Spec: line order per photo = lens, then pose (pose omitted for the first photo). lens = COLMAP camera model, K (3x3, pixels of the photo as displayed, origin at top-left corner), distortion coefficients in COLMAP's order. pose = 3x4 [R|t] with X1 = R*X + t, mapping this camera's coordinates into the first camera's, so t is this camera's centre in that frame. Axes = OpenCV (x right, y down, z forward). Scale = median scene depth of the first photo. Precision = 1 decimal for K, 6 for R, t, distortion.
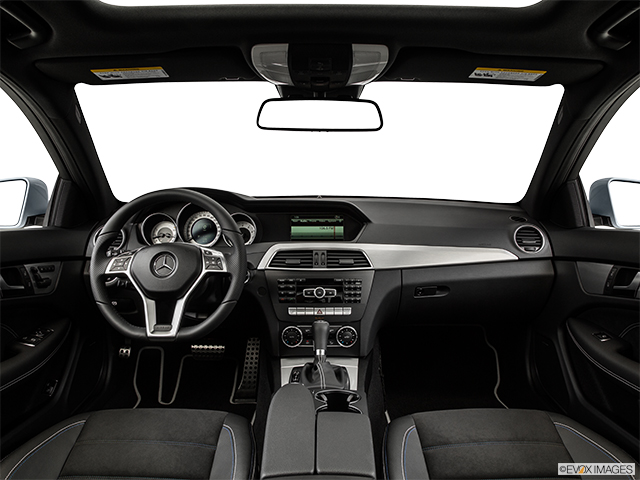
lens RADIAL K [[470.1, 0, 323.2], [0, 470.1, 246.0], [0, 0, 1]] dist [-0.114282, 0.051979]
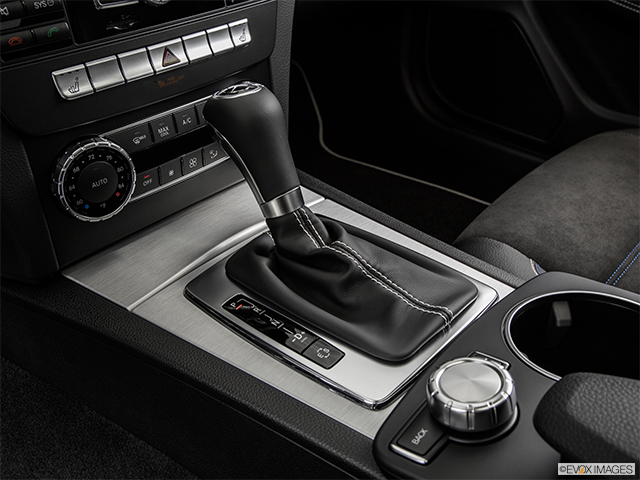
lens RADIAL K [[680.8, 0, 318.0], [0, 680.8, 241.3], [0, 0, 1]] dist [-0.012998, 0.000000]
pose [[0.662143, -0.404871, 0.630592, -0.231621], [0.078993, 0.874509, 0.478533, 0.054345], [-0.745202, -0.267045, 0.611032, 0.669346]]
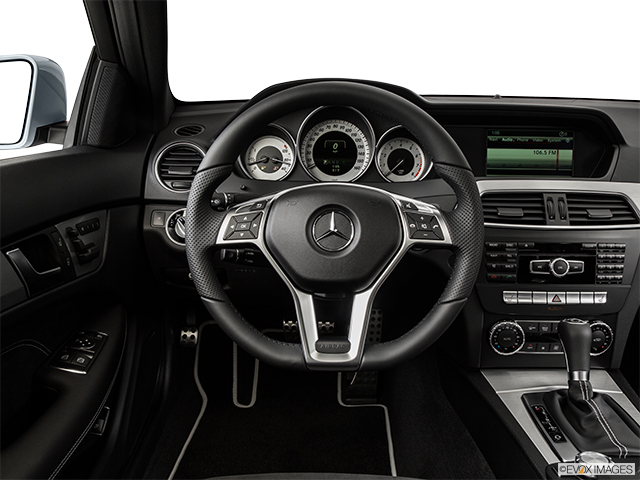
lens RADIAL K [[553.5, 0, 322.6], [0, 553.5, 237.6], [0, 0, 1]] dist [-0.078160, 0.045433]
pose [[0.999804, 0.013950, -0.014046, -0.292004], [-0.011526, 0.987062, 0.159923, -0.042672], [0.016096, -0.159730, 0.987030, 0.320525]]
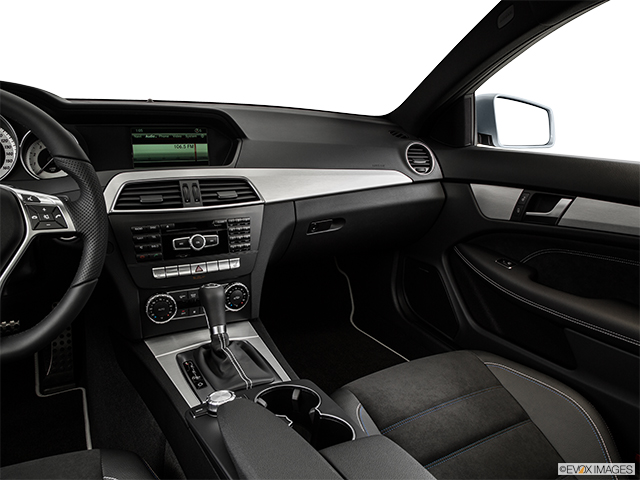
lens RADIAL K [[470.1, 0, 310.5], [0, 470.1, 238.0], [0, 0, 1]] dist [-0.114282, 0.051979]
pose [[0.875809, -0.093227, 0.473568, -0.186178], [0.007170, 0.983573, 0.180366, -0.029842], [-0.482604, -0.154570, 0.862091, 0.318143]]
